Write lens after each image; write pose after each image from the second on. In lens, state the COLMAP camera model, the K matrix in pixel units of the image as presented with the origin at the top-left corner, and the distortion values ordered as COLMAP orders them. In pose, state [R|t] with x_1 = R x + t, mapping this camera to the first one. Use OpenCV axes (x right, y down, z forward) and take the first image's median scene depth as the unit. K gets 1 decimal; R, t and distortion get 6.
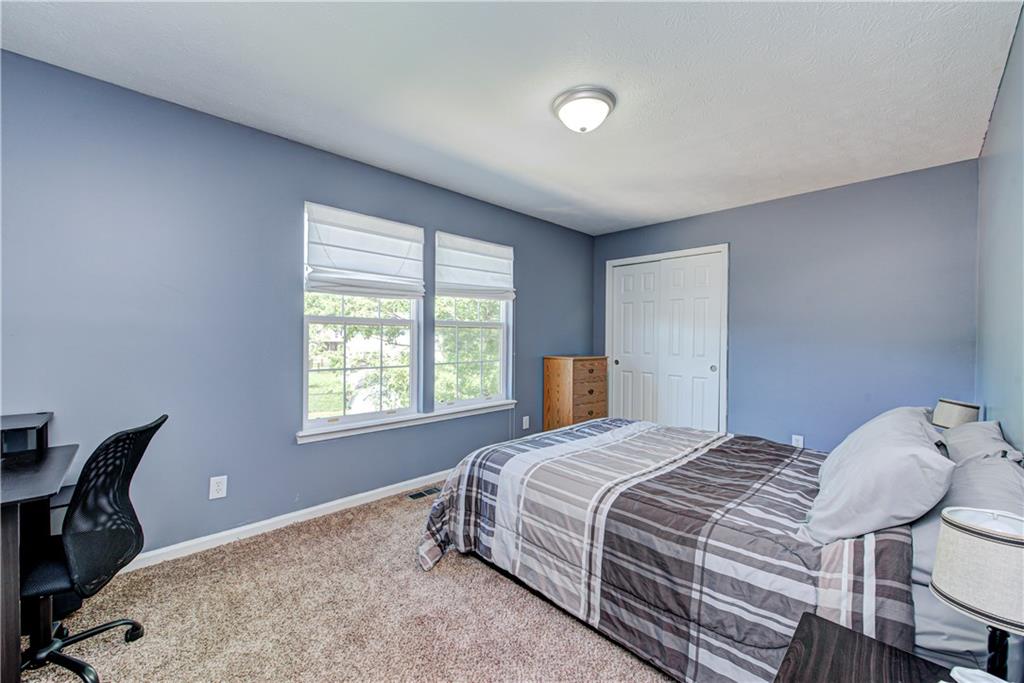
lens RADIAL K [[401.3, 0, 509.9], [0, 401.3, 340.0], [0, 0, 1]] dist [-0.001240, -0.001586]
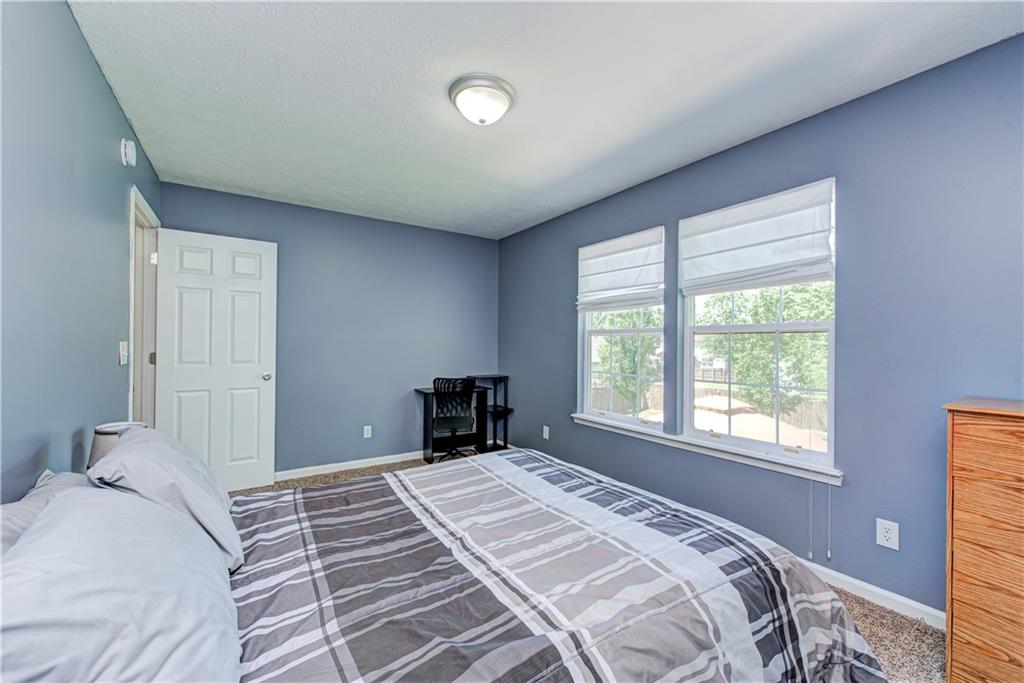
lens RADIAL K [[401.3, 0, 511.8], [0, 401.3, 341.5], [0, 0, 1]] dist [-0.001240, -0.001586]
pose [[-0.188565, -0.016995, -0.981914, 0.732898], [-0.018999, 0.999726, -0.013654, -0.000678], [0.981877, 0.016080, -0.188836, 0.850780]]
